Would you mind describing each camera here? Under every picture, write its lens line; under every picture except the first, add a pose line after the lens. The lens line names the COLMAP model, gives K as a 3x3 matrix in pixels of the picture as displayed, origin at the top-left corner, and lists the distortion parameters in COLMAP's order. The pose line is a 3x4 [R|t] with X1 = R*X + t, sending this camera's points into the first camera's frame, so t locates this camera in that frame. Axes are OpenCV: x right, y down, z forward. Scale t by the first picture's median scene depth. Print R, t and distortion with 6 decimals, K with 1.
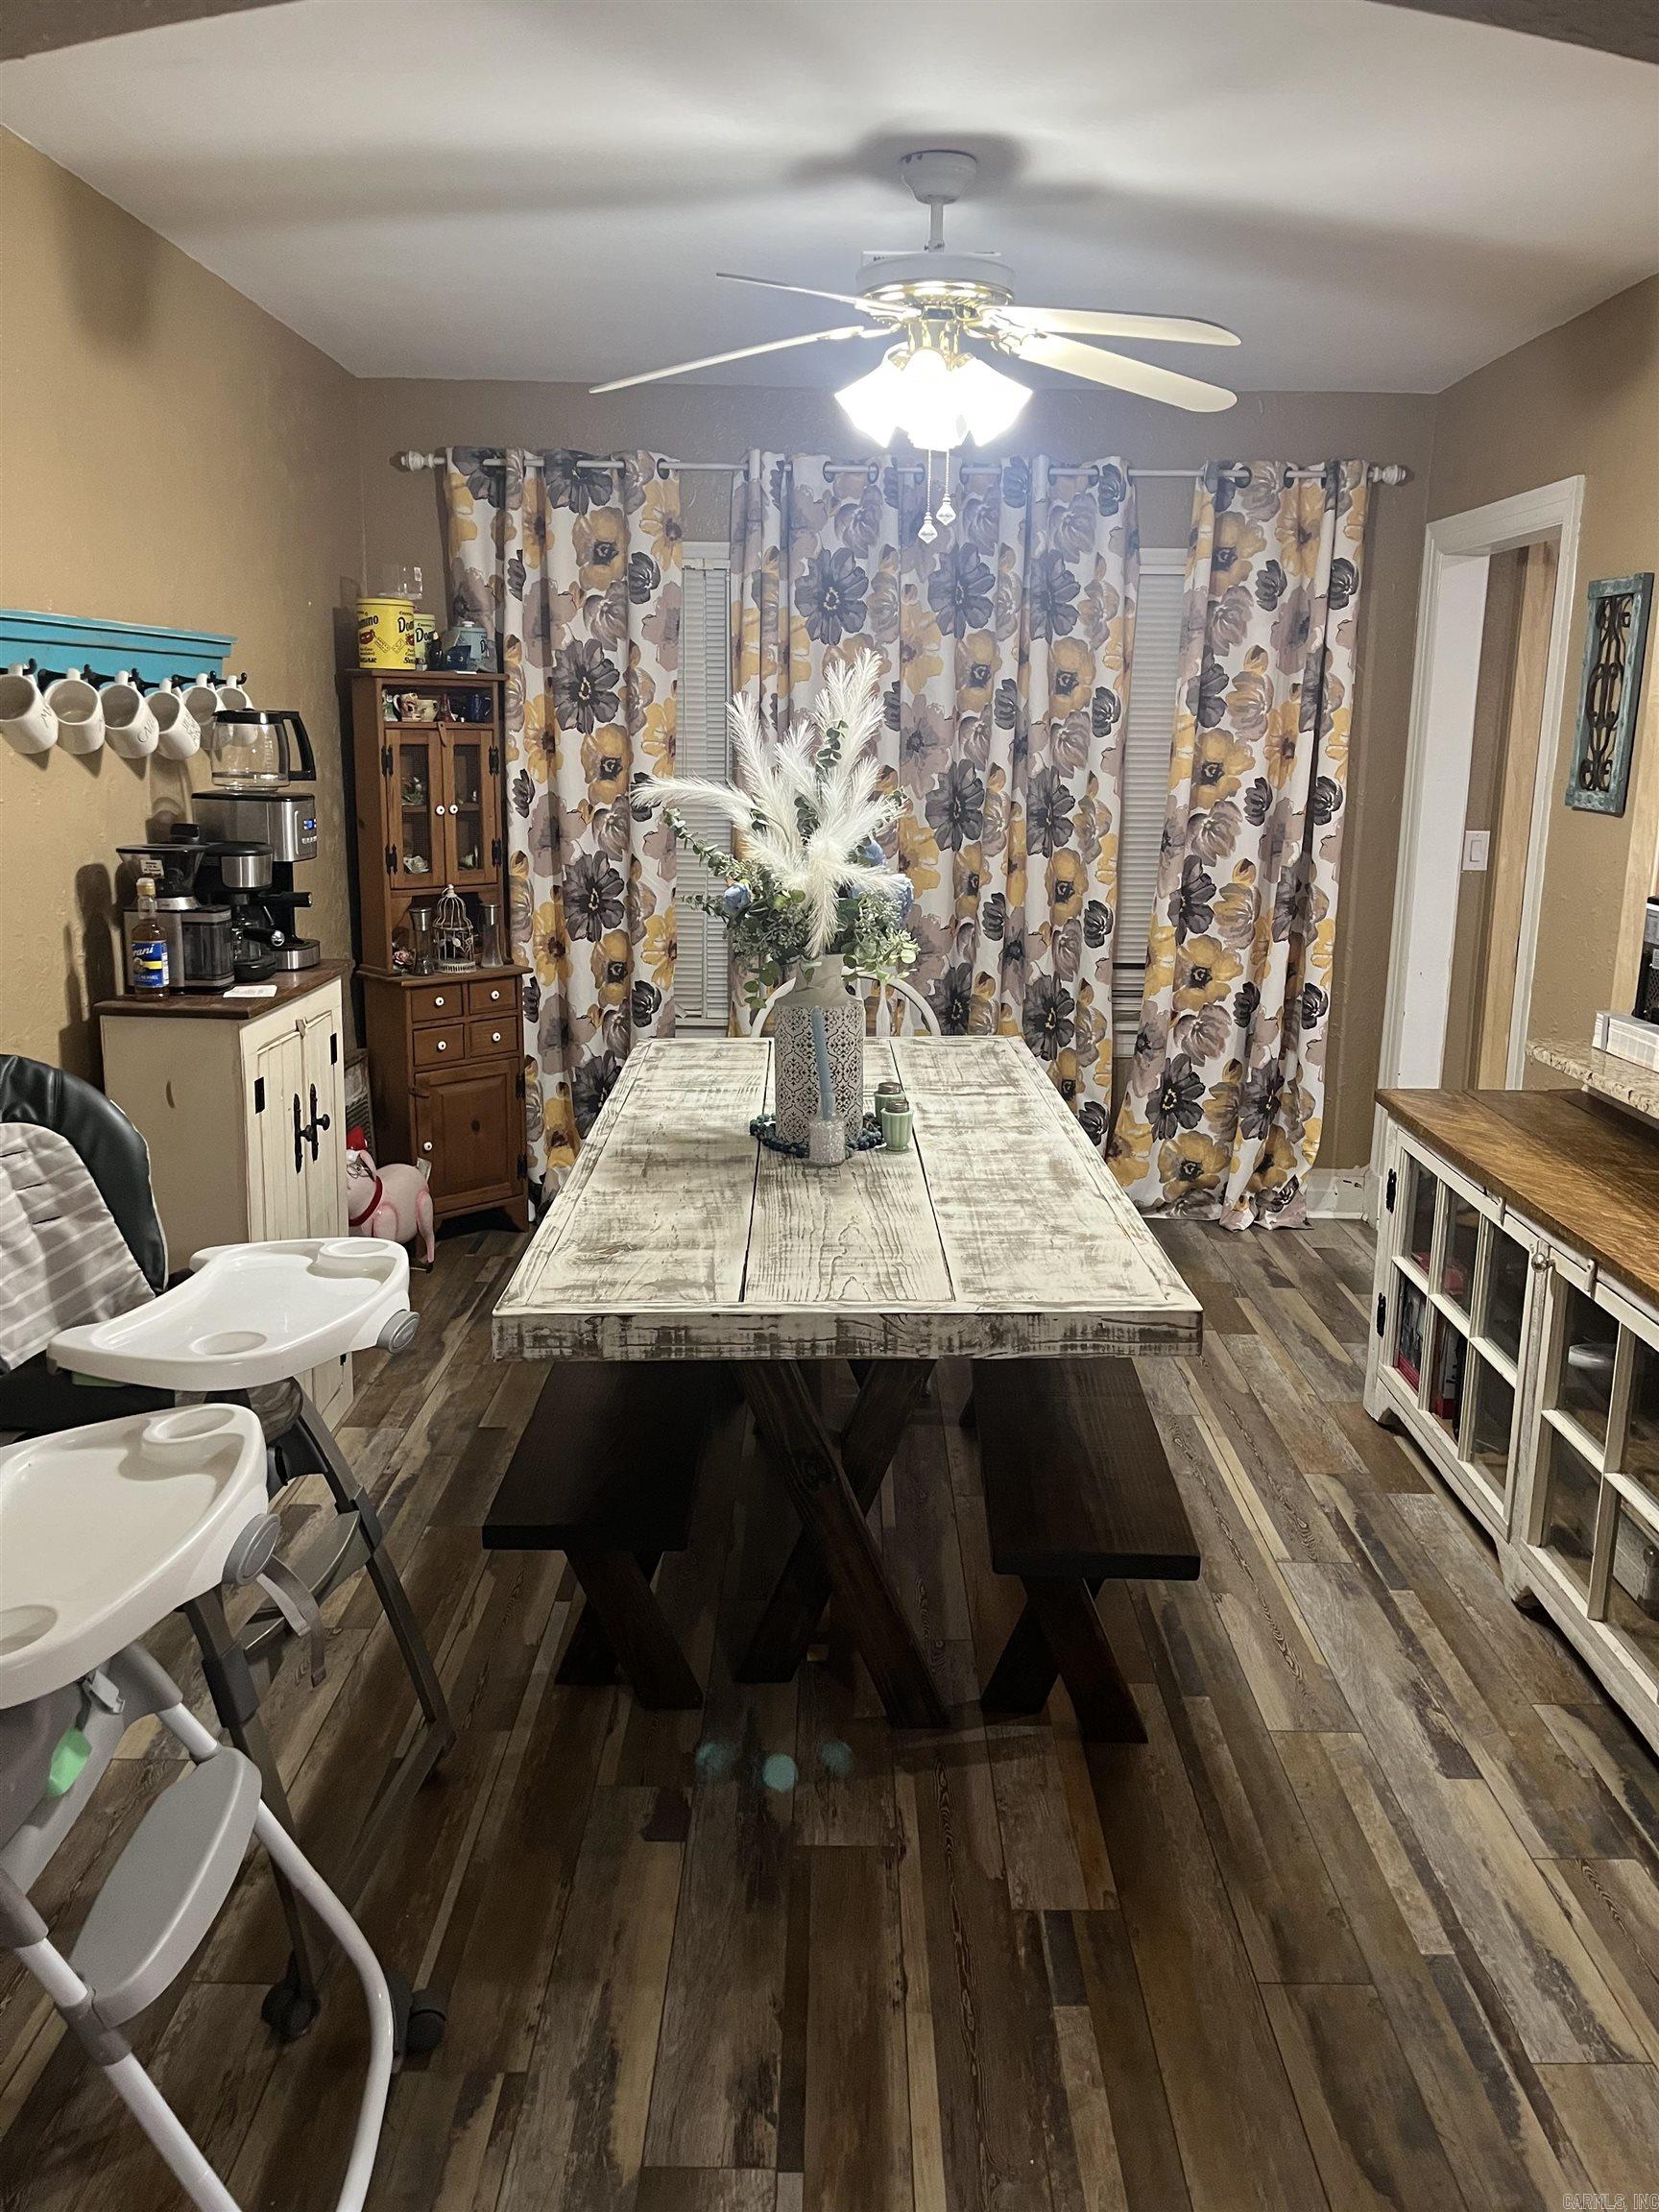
lens RADIAL K [[1698.0, 0, 836.4], [0, 1698.0, 1087.7], [0, 0, 1]] dist [0.030418, -0.005059]
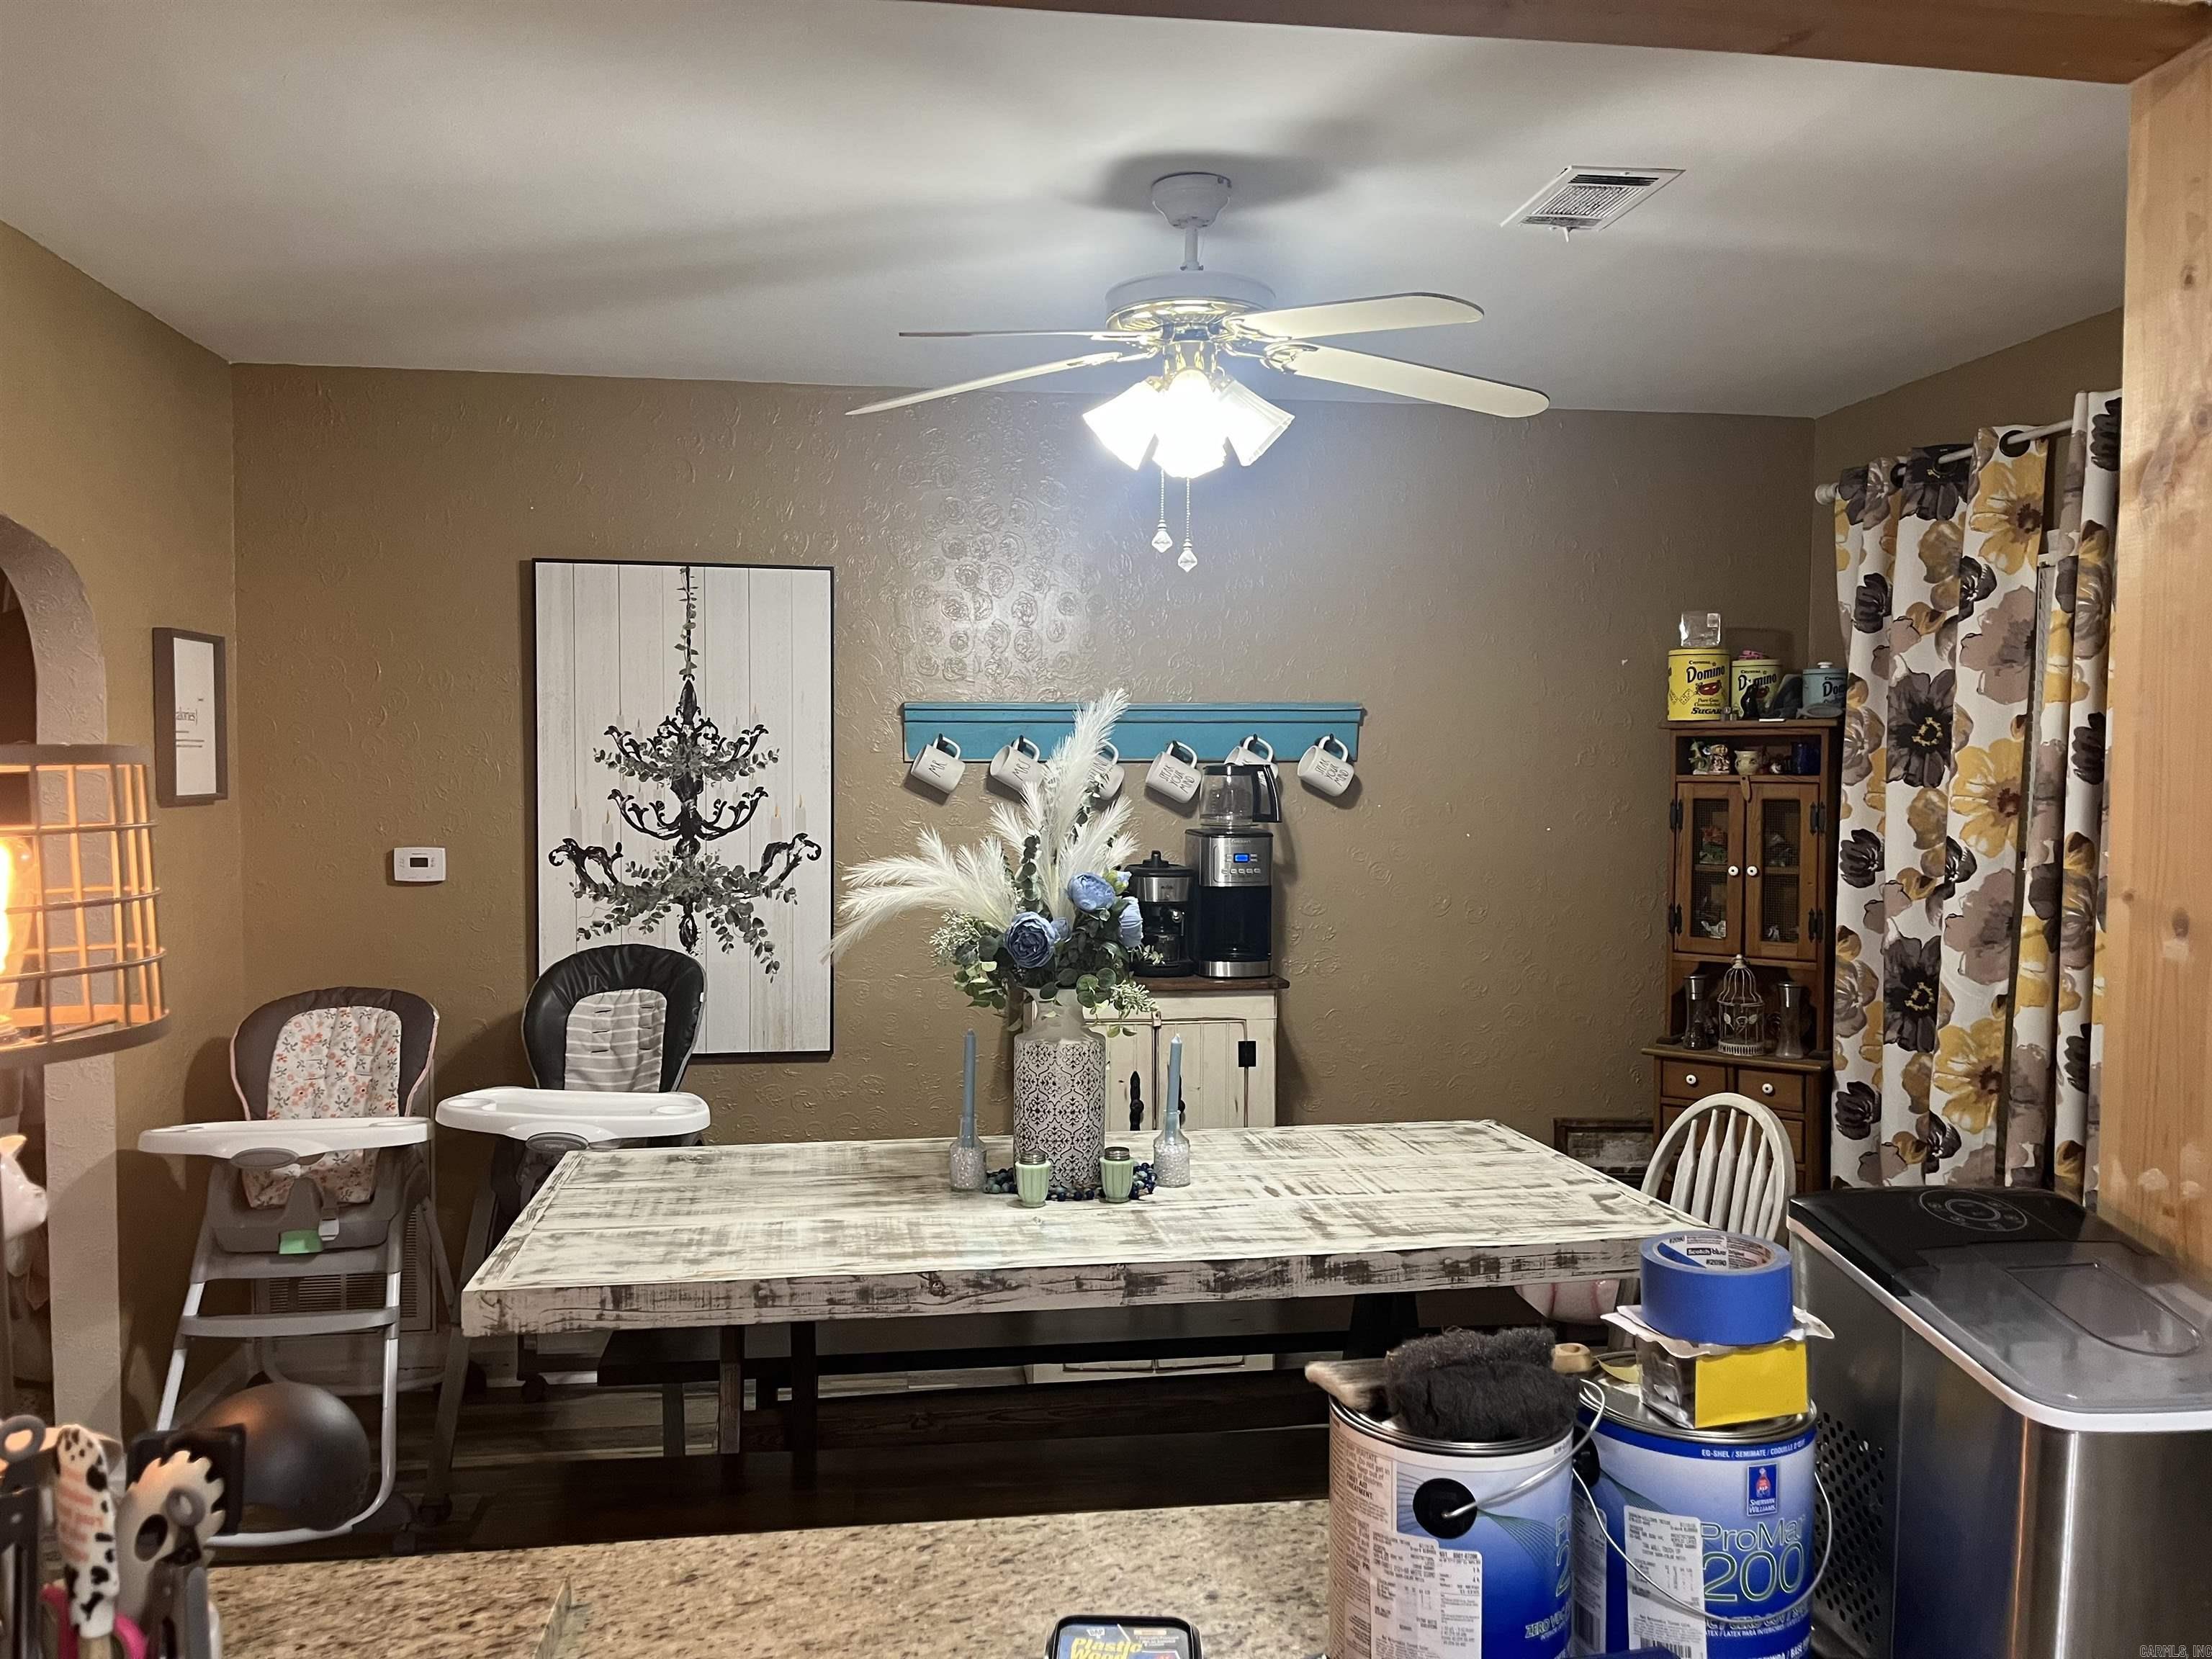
lens RADIAL K [[1698.0, 0, 1107.9], [0, 1698.0, 853.3], [0, 0, 1]] dist [0.030418, -0.005059]
pose [[0.125729, 0.034065, -0.991480, 1.034310], [-0.212500, 0.977139, 0.006625, -0.180902], [0.969039, 0.209856, 0.130094, 0.941713]]
